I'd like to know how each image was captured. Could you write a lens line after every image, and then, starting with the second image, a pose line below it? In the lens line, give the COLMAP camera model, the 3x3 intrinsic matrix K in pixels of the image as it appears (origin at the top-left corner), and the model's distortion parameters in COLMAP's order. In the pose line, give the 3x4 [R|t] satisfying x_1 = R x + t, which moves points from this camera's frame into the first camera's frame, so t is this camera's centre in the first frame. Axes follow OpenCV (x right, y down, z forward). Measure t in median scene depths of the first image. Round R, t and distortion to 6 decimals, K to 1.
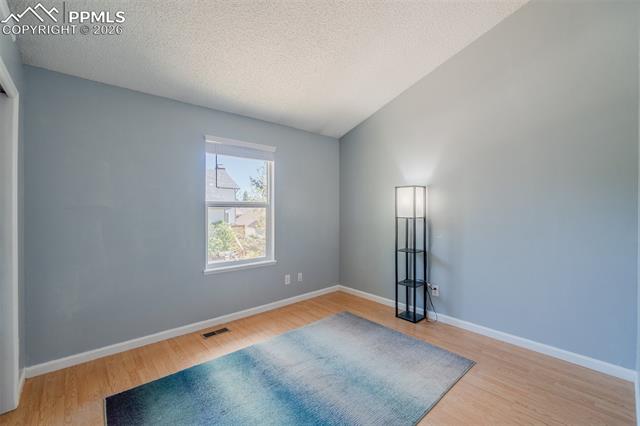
lens RADIAL K [[278.2, 0, 316.7], [0, 278.2, 210.0], [0, 0, 1]] dist [-0.001636, 0.000145]
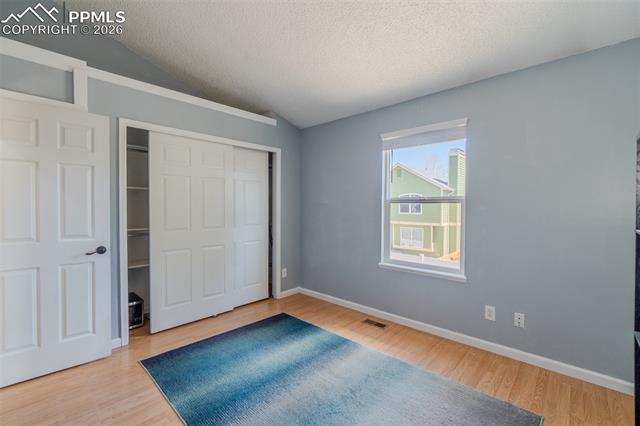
lens RADIAL K [[284.3, 0, 314.6], [0, 284.3, 208.8], [0, 0, 1]] dist [-0.000220, 0.000133]
pose [[0.080134, 0.014149, -0.996684, 0.643487], [-0.003589, 0.999897, 0.013906, -0.002973], [0.996778, 0.002463, 0.080176, 0.653845]]
